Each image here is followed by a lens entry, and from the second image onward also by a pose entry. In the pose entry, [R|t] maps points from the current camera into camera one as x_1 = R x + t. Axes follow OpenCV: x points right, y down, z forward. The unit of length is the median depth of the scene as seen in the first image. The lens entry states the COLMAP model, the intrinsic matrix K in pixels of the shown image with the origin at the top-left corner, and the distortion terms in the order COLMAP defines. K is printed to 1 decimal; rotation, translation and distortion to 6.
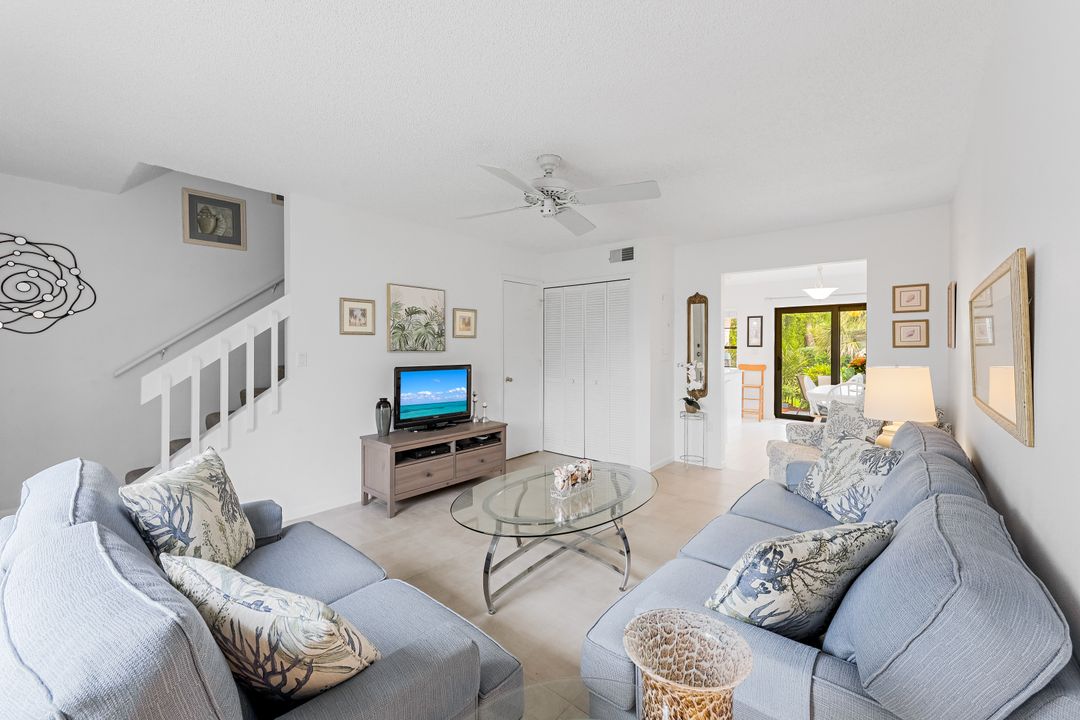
lens RADIAL K [[435.2, 0, 545.2], [0, 435.2, 350.6], [0, 0, 1]] dist [-0.006160, 0.000882]
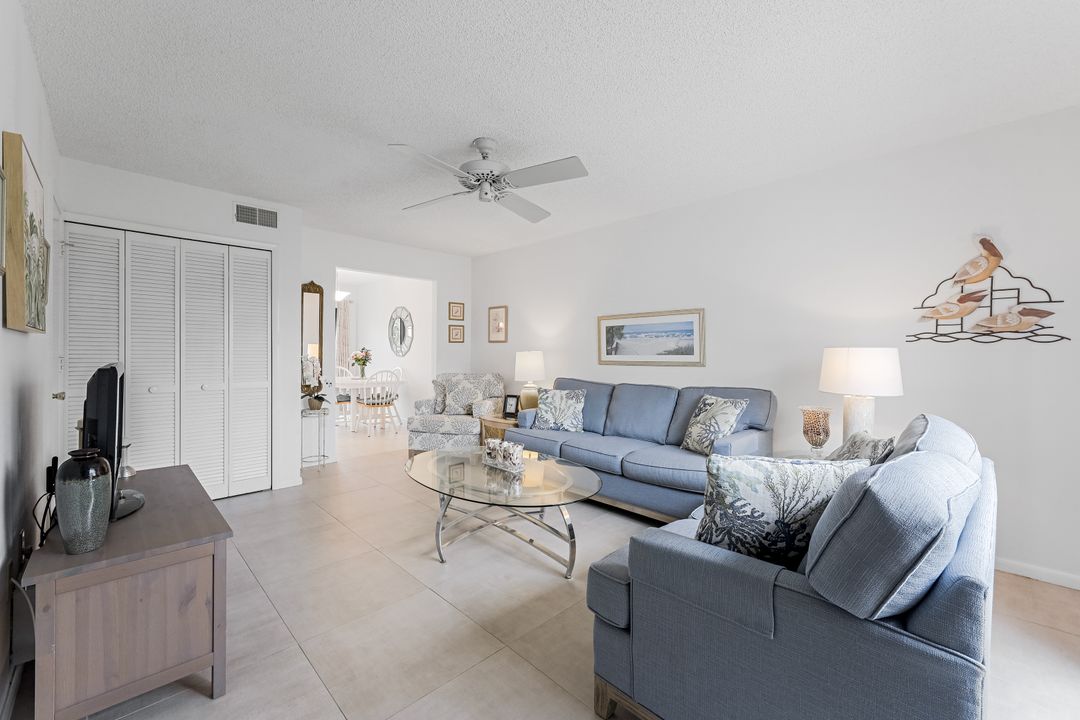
lens RADIAL K [[435.2, 0, 540.4], [0, 435.2, 353.3], [0, 0, 1]] dist [-0.006160, 0.000882]
pose [[0.089163, -0.007261, 0.995991, -0.549100], [0.001196, 0.999973, 0.007183, 0.016377], [-0.996016, 0.000550, 0.089170, 0.441656]]
